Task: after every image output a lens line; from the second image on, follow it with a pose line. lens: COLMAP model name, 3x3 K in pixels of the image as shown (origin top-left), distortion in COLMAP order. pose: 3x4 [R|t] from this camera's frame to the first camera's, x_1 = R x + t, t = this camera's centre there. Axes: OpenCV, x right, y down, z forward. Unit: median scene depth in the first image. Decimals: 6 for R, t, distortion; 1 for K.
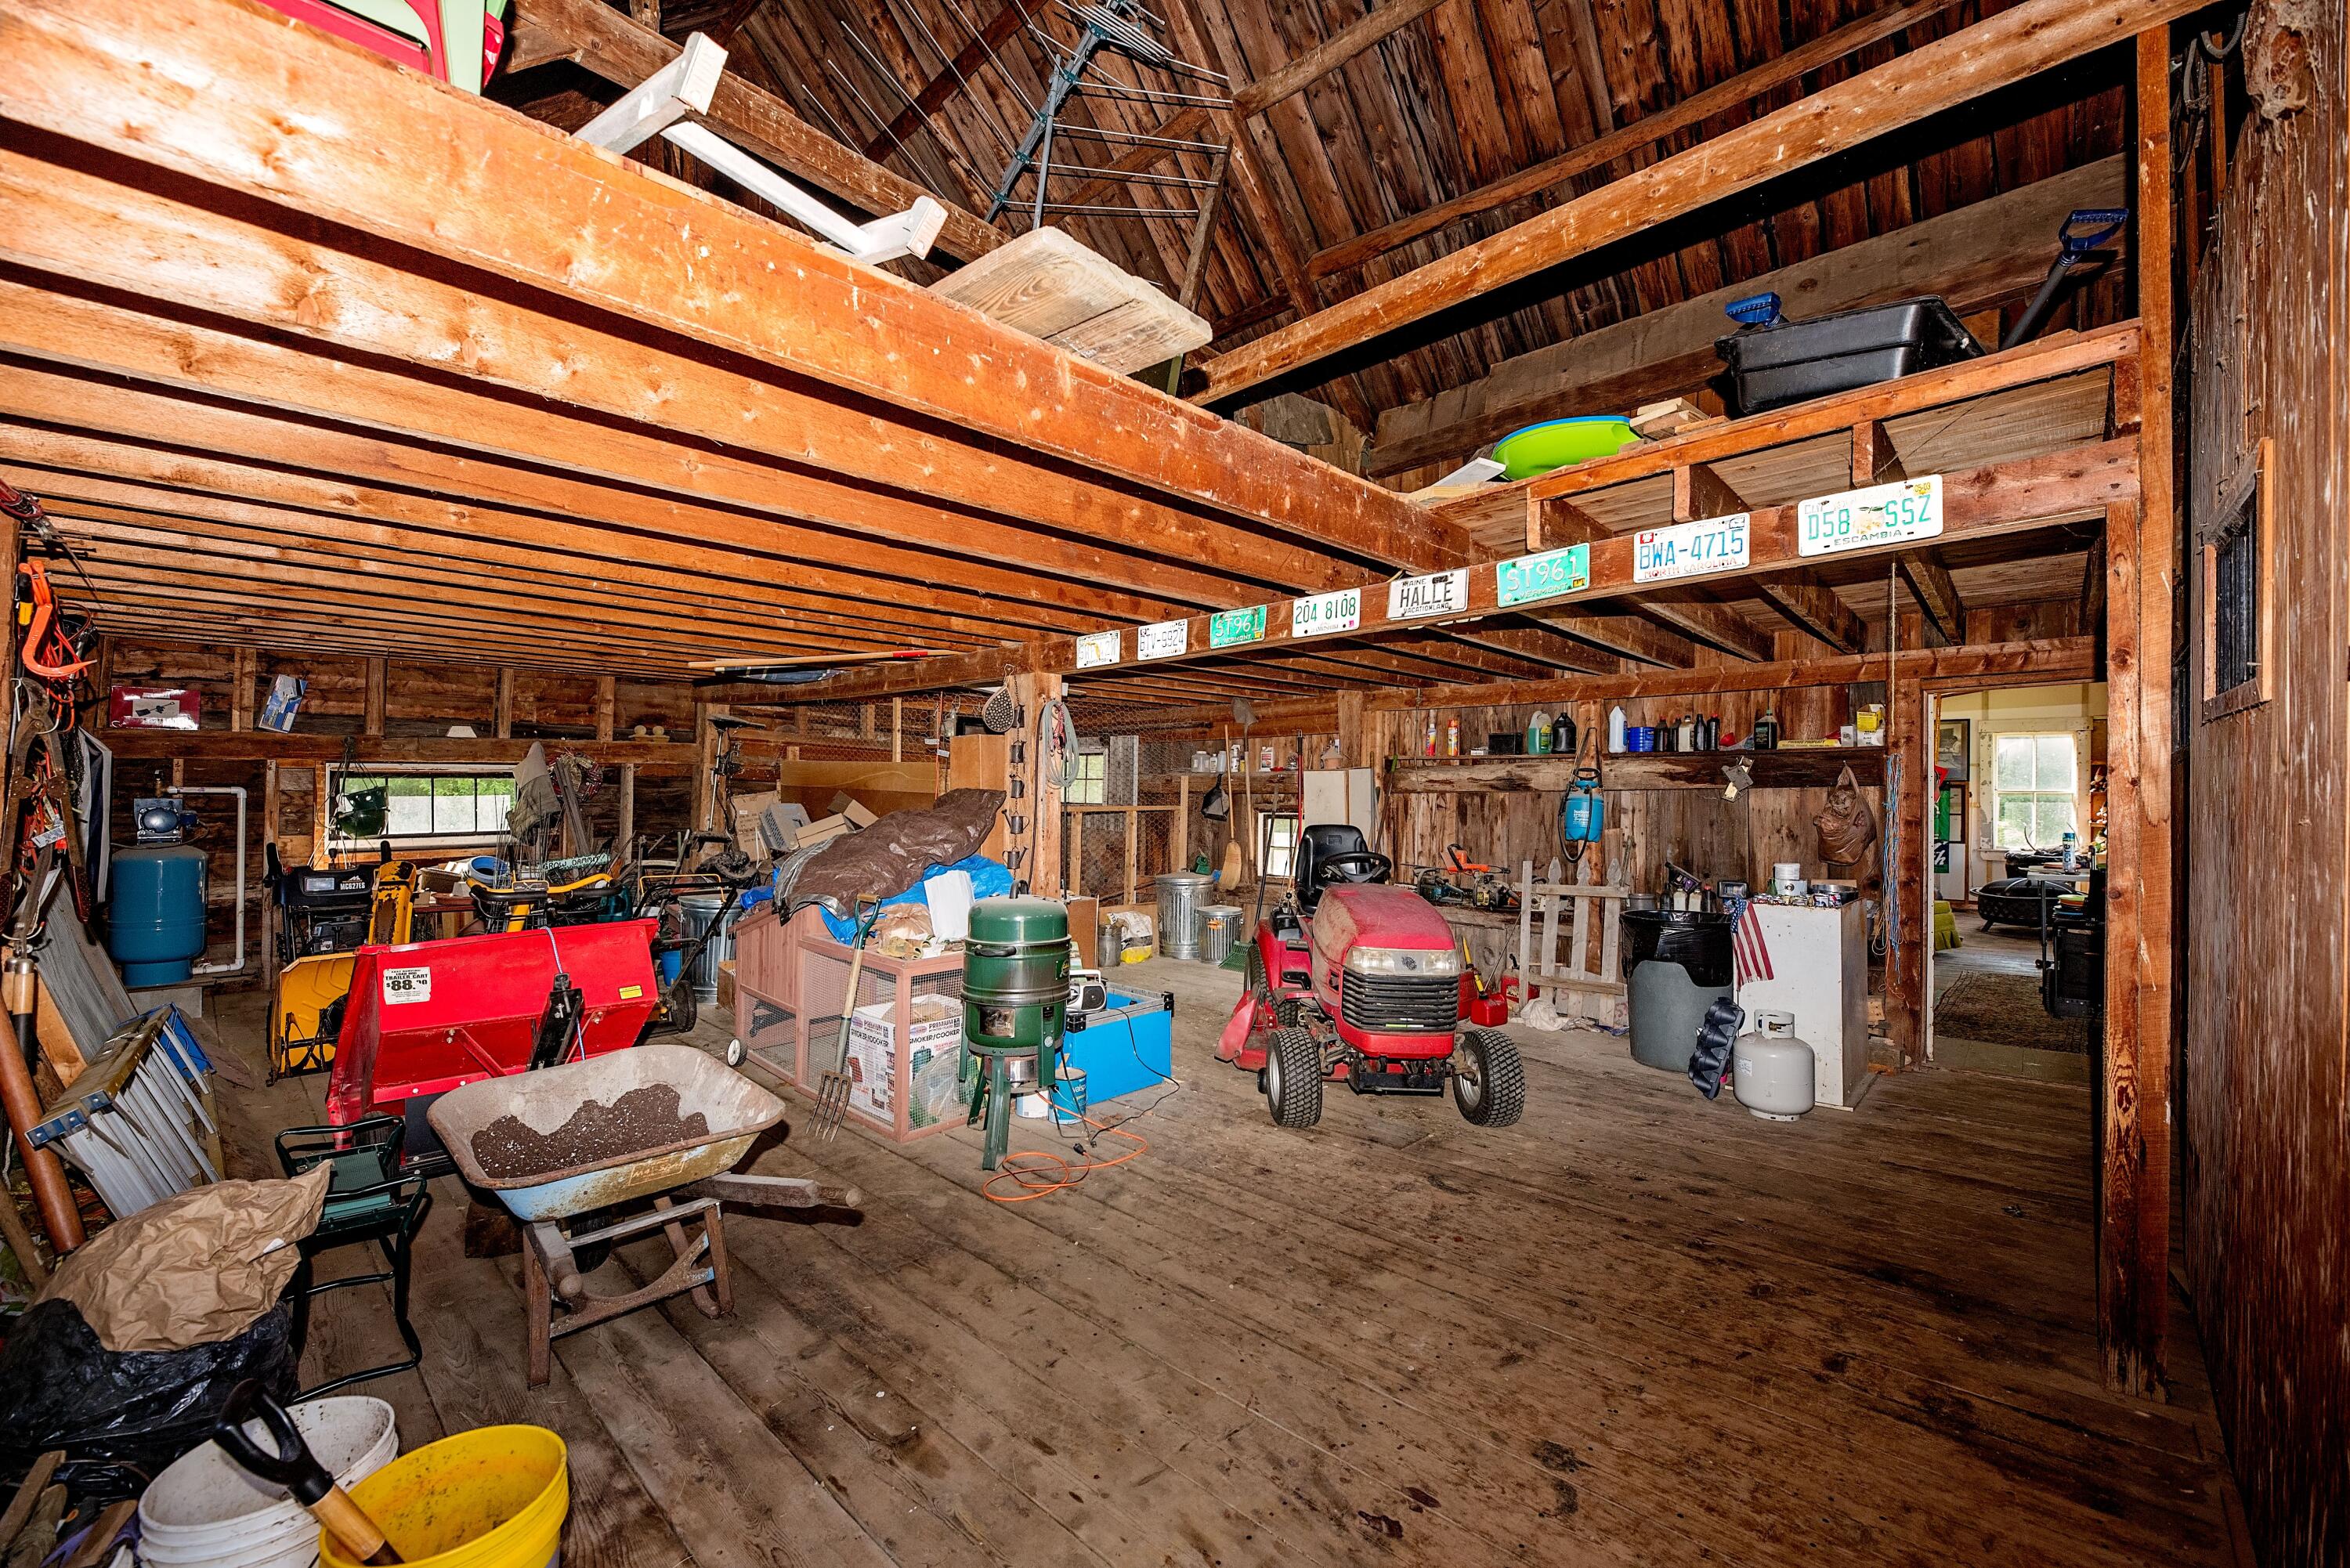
lens RADIAL K [[934.2, 0, 1182.9], [0, 934.2, 797.7], [0, 0, 1]] dist [-0.000192, -0.000003]
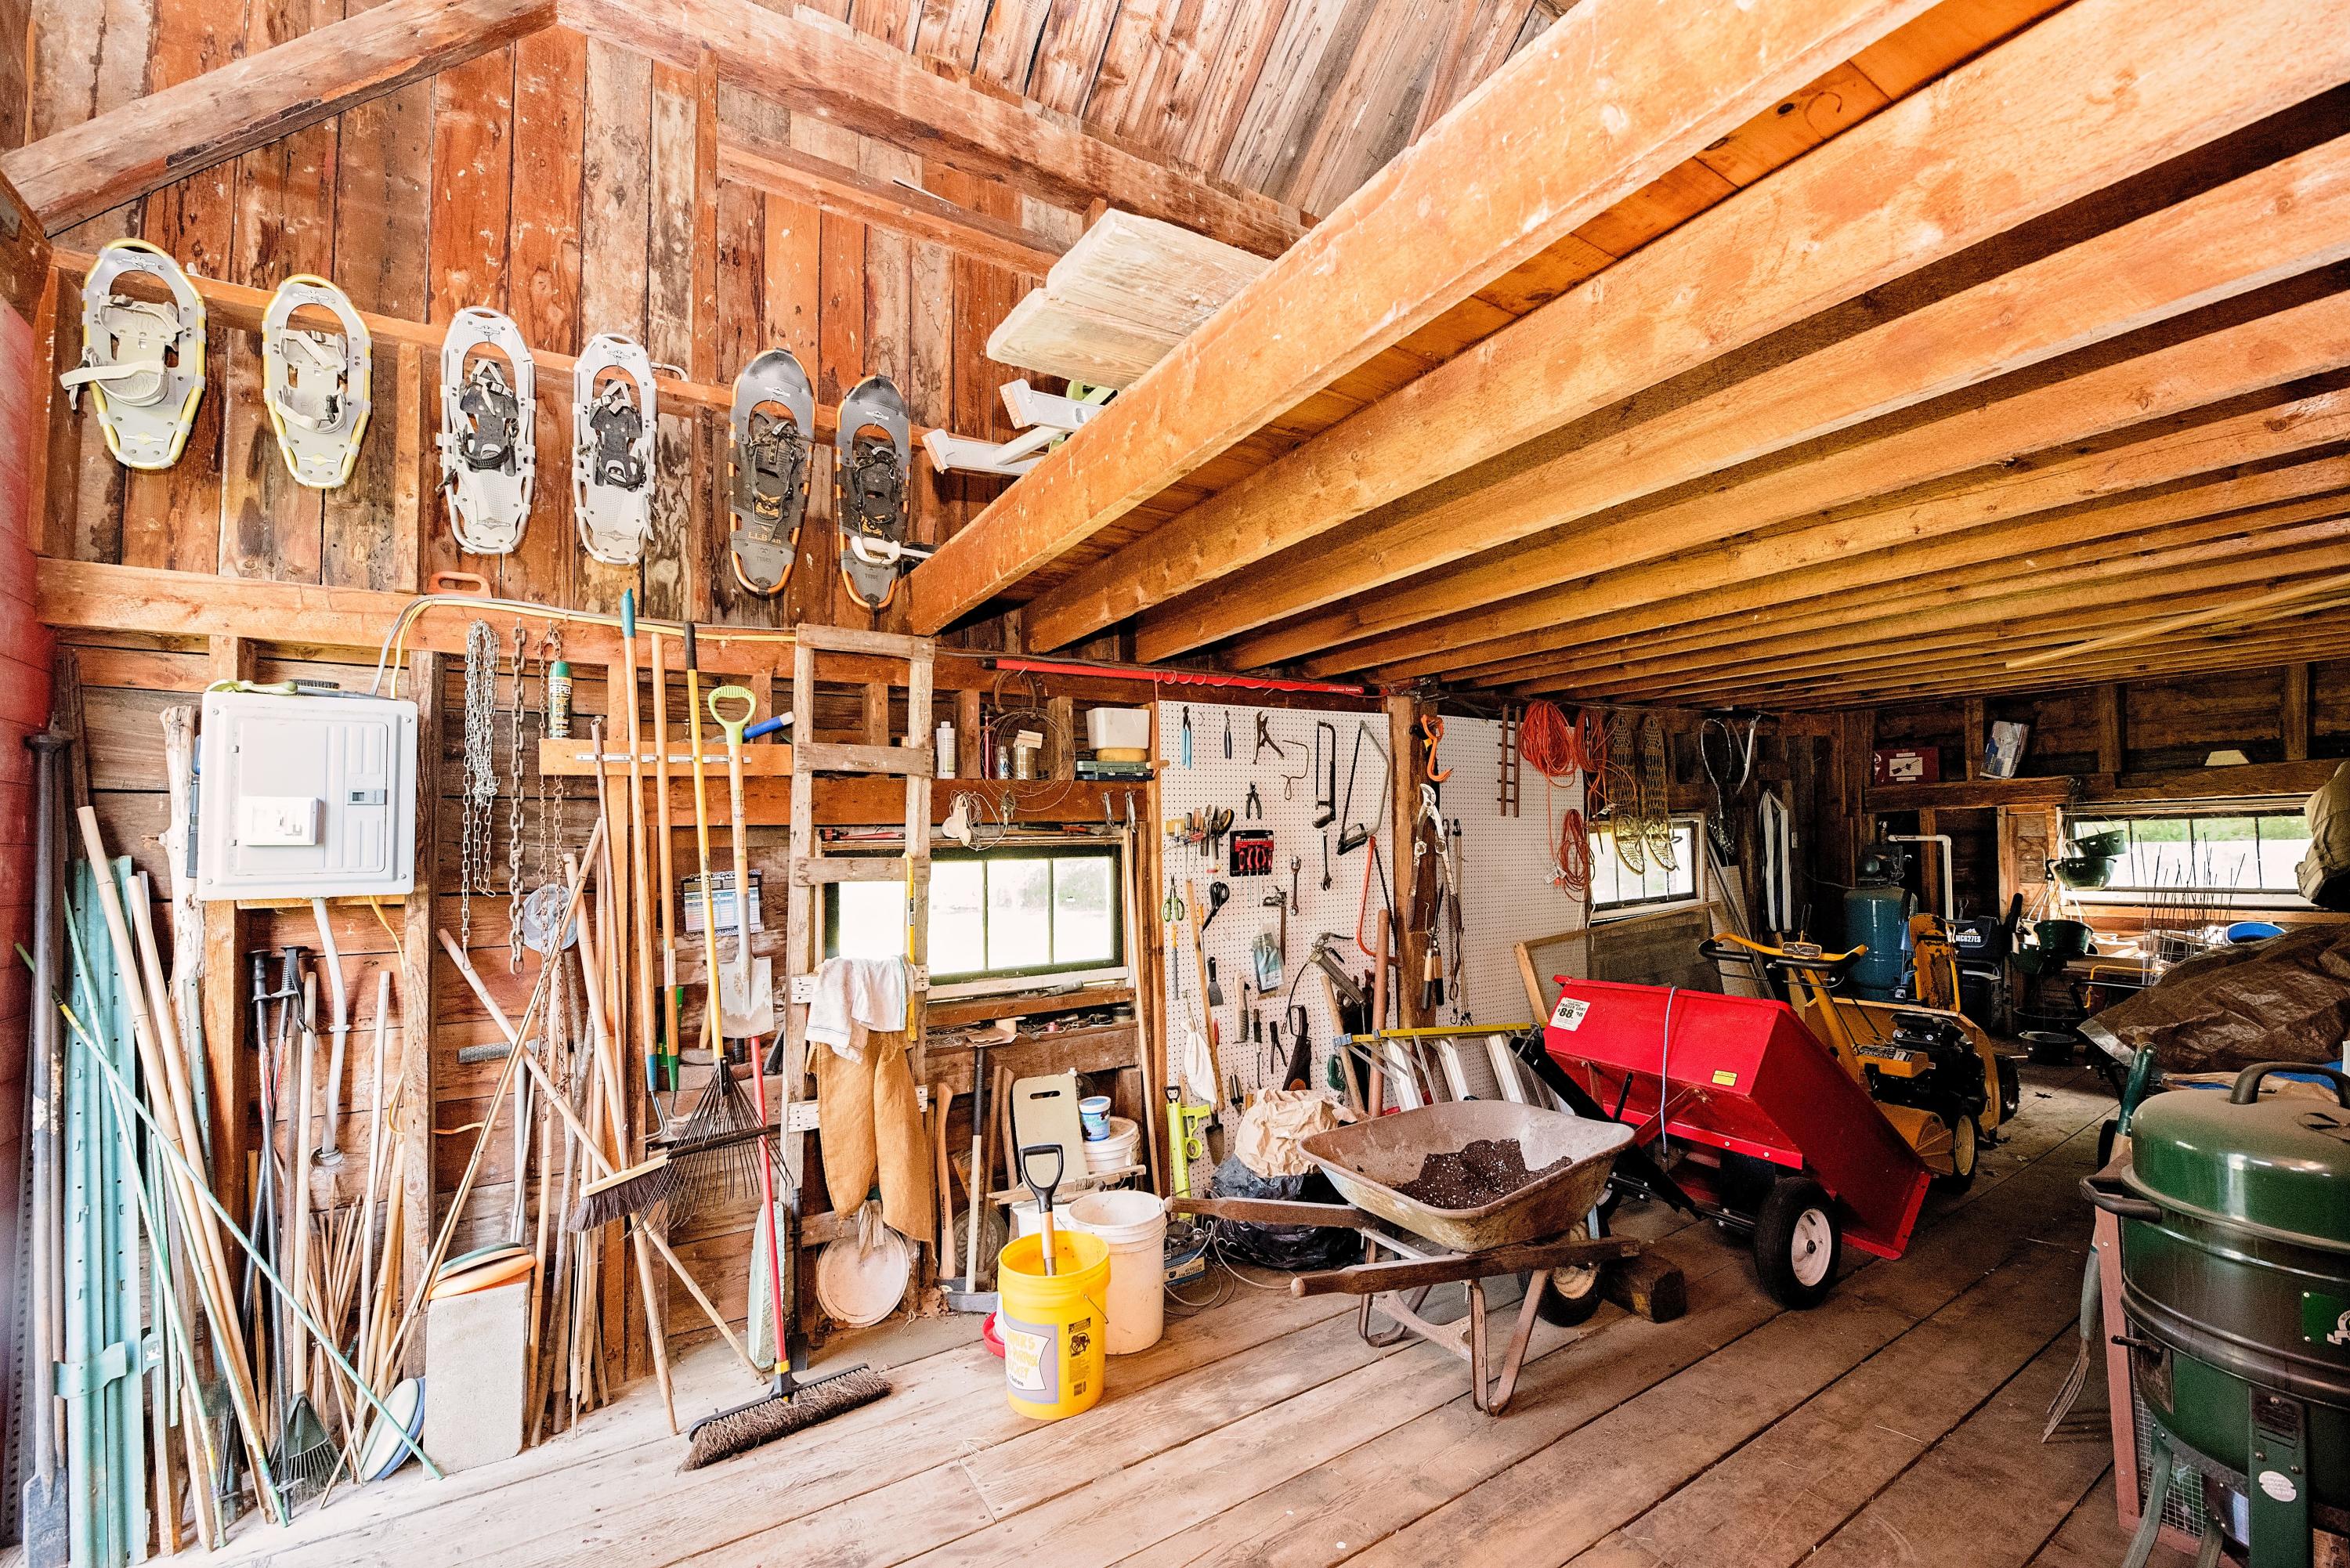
lens RADIAL K [[934.2, 0, 1182.9], [0, 934.2, 797.7], [0, 0, 1]] dist [-0.000192, -0.000003]
pose [[-0.252663, -0.041212, -0.966676, 0.200786], [0.009999, 0.998928, -0.045200, -0.011479], [0.967503, -0.021086, -0.251980, 0.362926]]
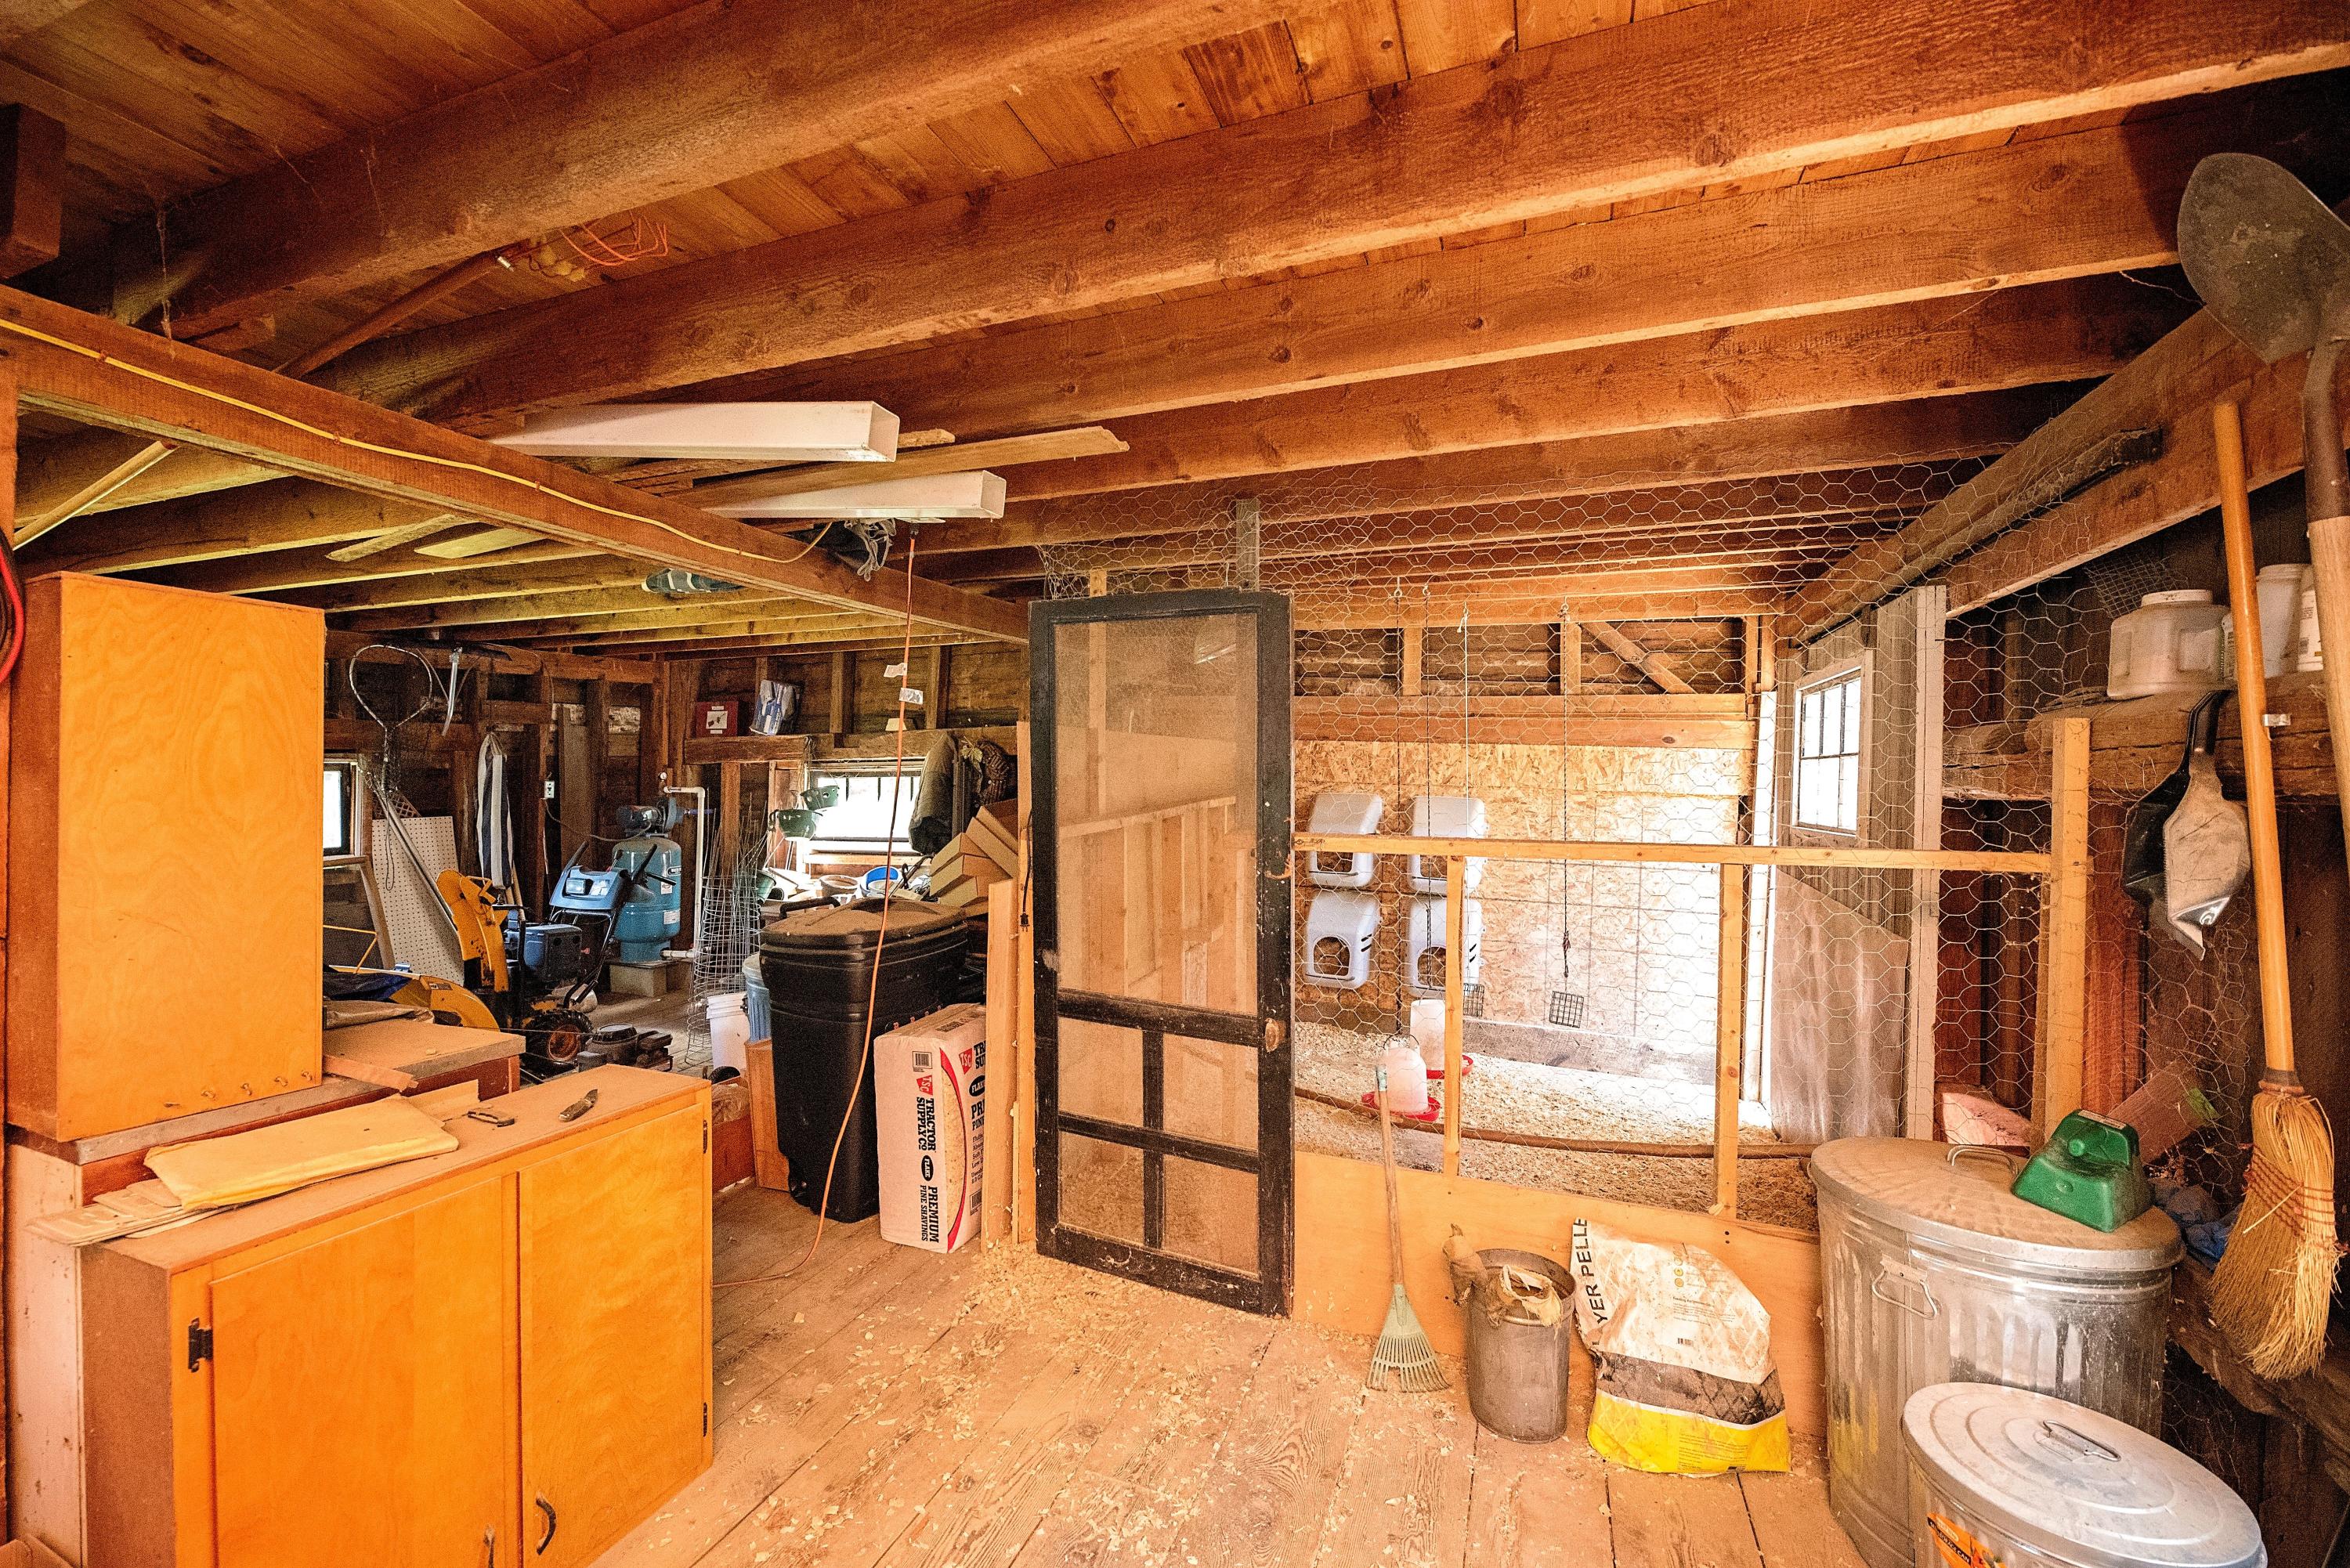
lens RADIAL K [[934.2, 0, 1182.9], [0, 934.2, 797.7], [0, 0, 1]] dist [-0.000192, -0.000003]
pose [[0.387034, 0.006342, -0.922044, 0.159919], [-0.009205, 0.999953, 0.003014, -0.005991], [0.922019, 0.007321, 0.387074, 0.926931]]
